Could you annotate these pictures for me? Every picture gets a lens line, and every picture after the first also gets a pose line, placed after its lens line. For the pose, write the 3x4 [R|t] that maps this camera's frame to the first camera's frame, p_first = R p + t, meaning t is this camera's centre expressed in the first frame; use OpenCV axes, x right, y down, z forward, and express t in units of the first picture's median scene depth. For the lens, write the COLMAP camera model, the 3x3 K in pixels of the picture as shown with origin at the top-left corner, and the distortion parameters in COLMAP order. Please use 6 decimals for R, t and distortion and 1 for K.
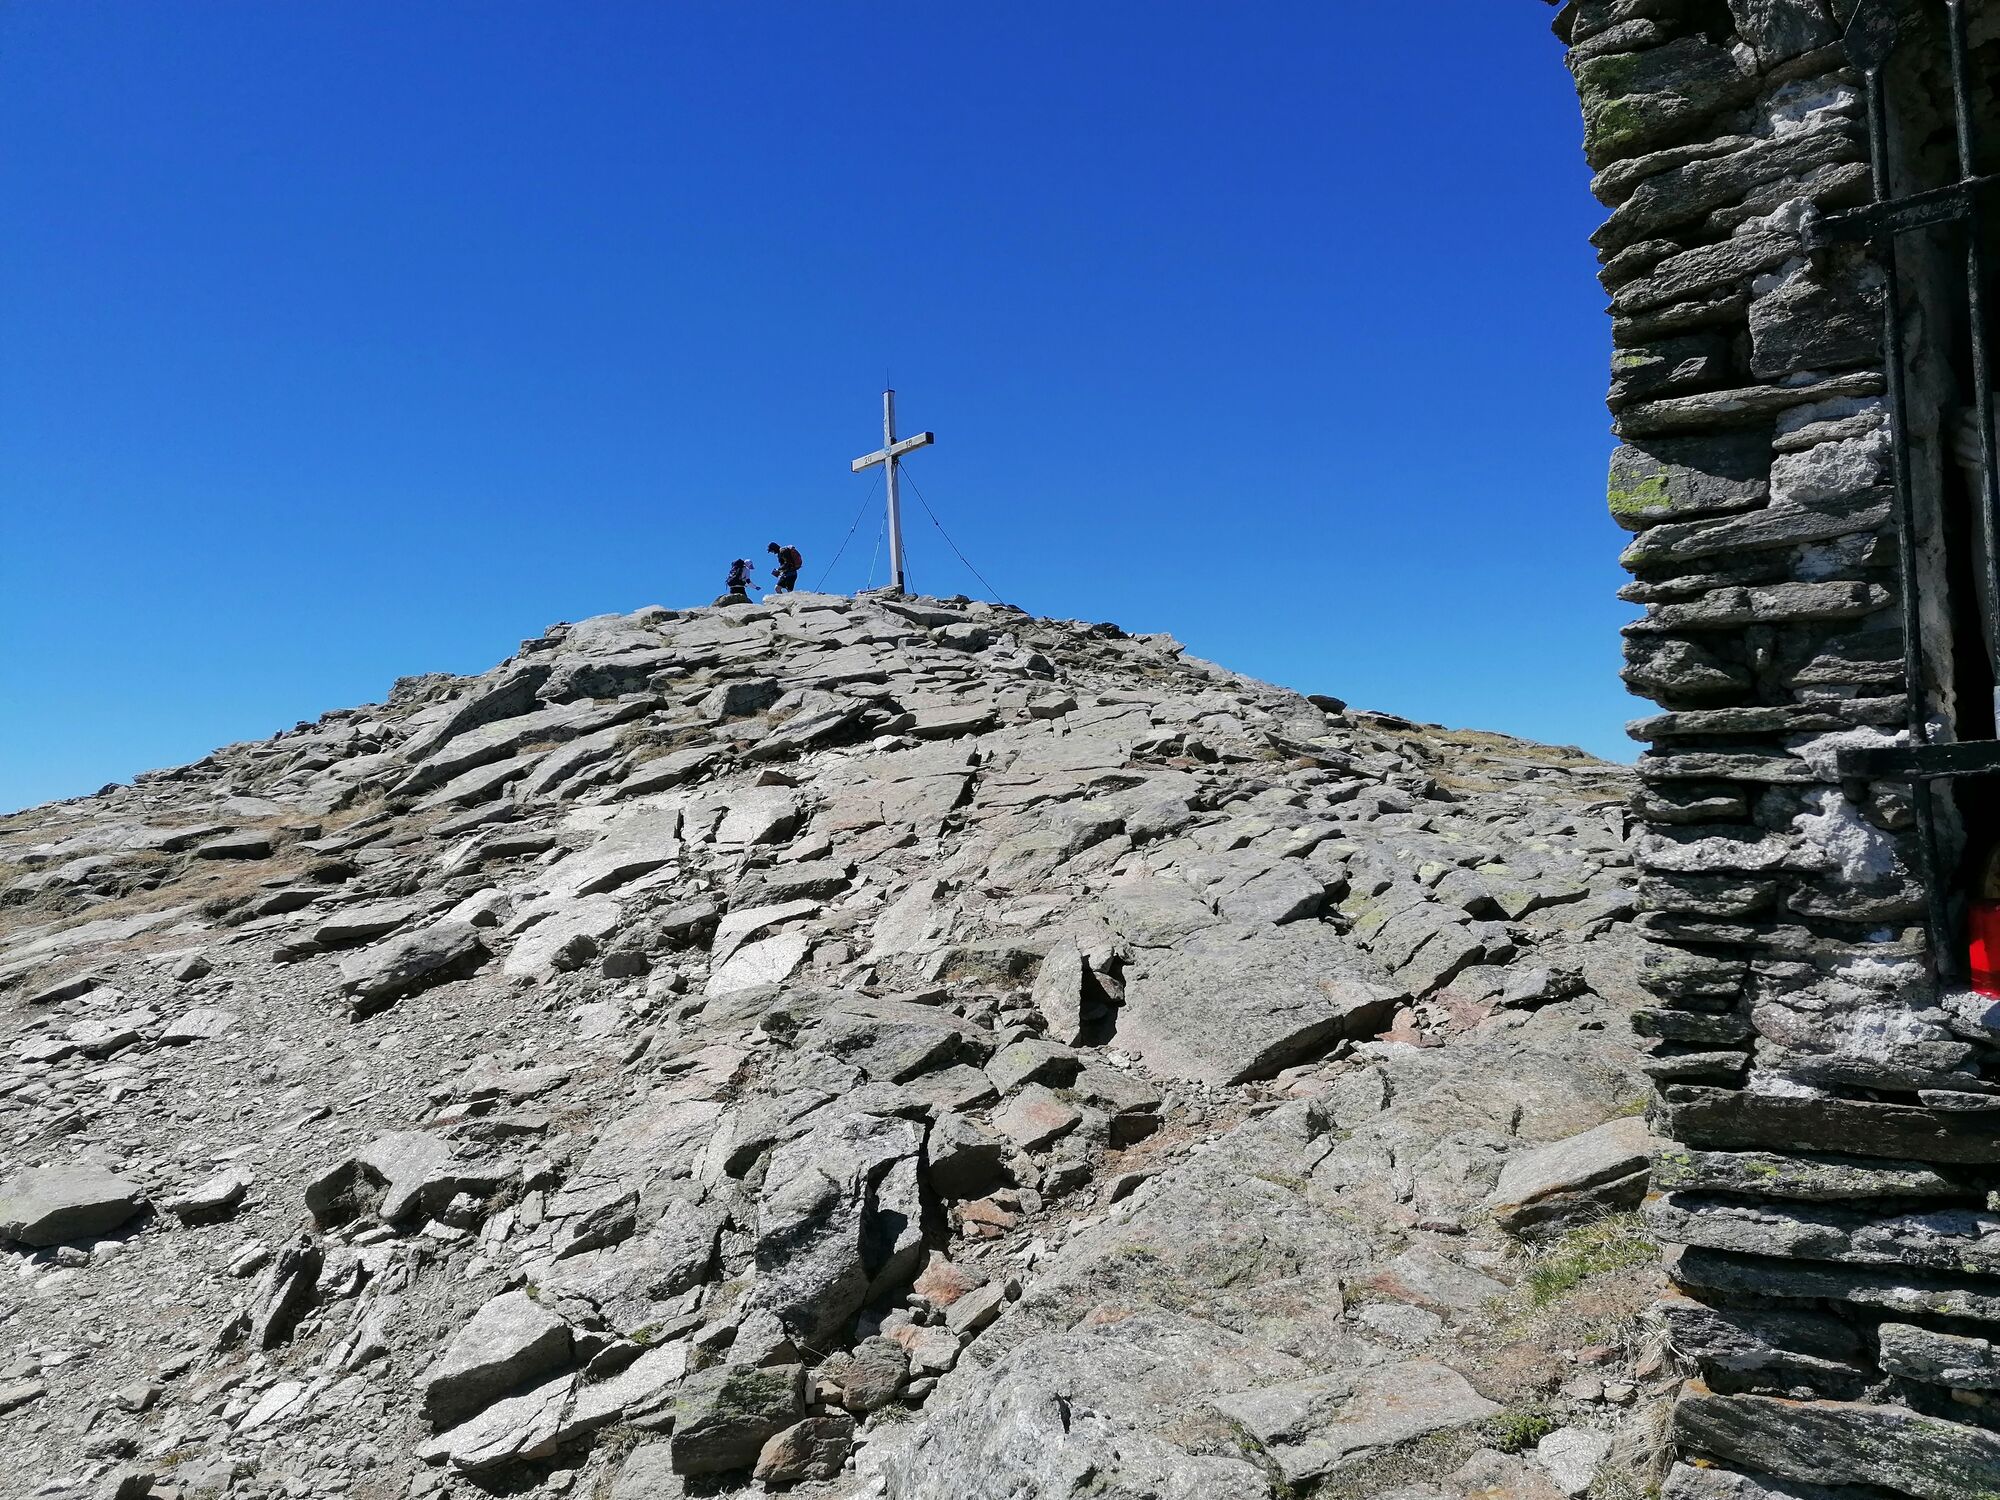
lens RADIAL K [[1367.7, 0, 999.2], [0, 1367.7, 772.7], [0, 0, 1]] dist [-0.054861, 0.006913]
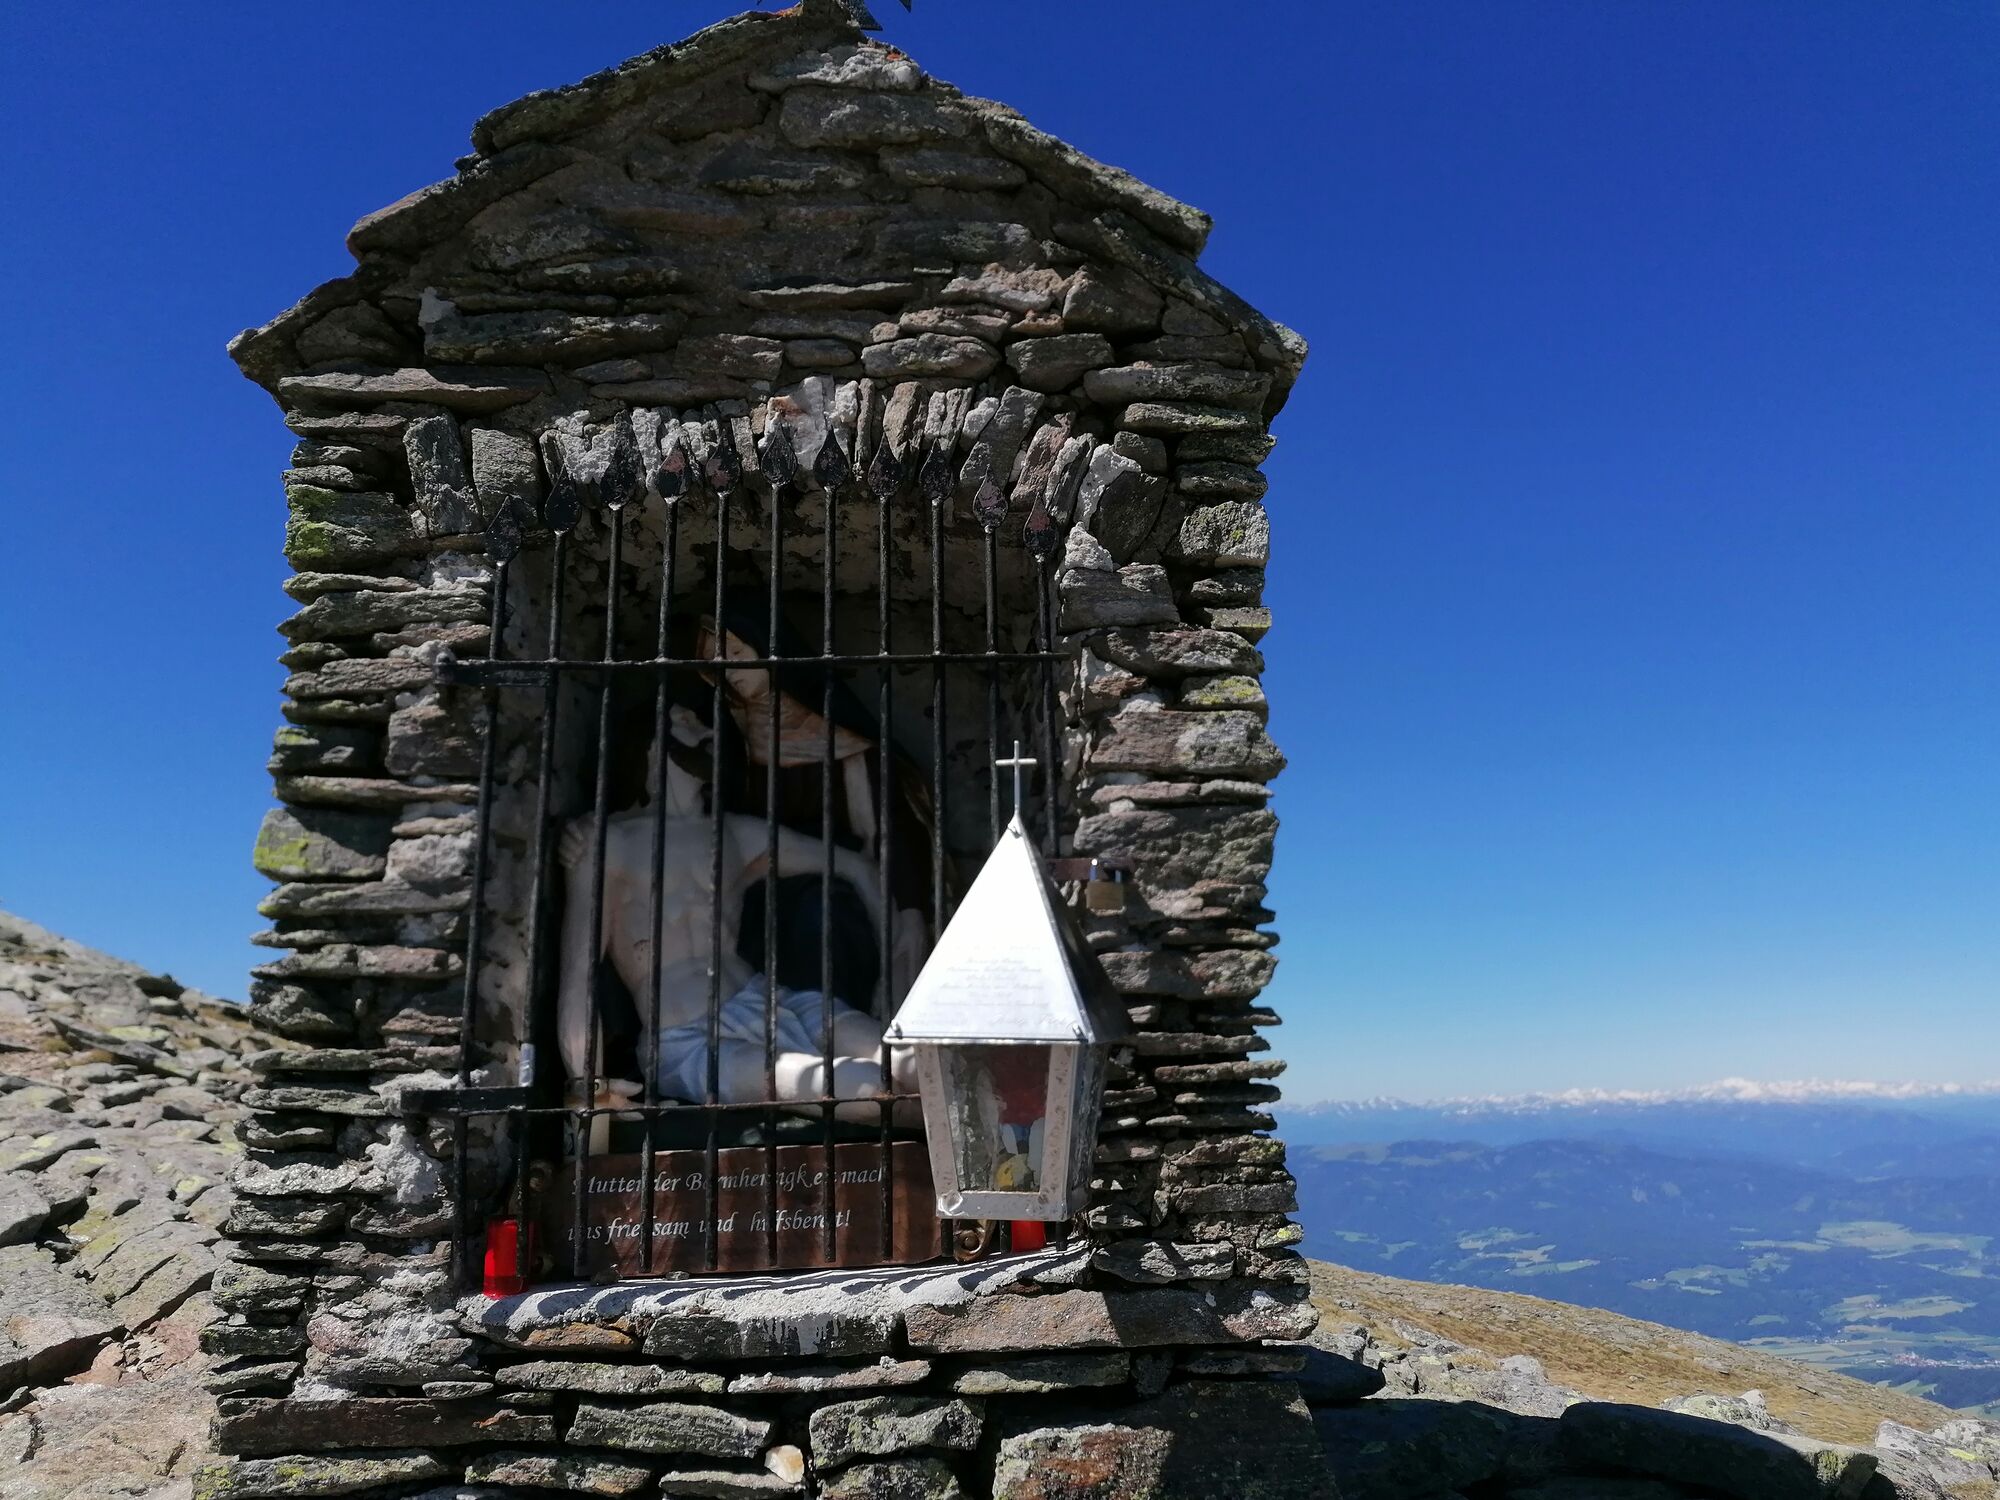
lens RADIAL K [[1367.7, 0, 999.2], [0, 1367.7, 772.7], [0, 0, 1]] dist [-0.054861, 0.006913]
pose [[0.703019, 0.180588, 0.687861, 0.110395], [-0.025046, 0.972910, -0.229825, -0.027352], [-0.710730, 0.144343, 0.688497, -0.241963]]
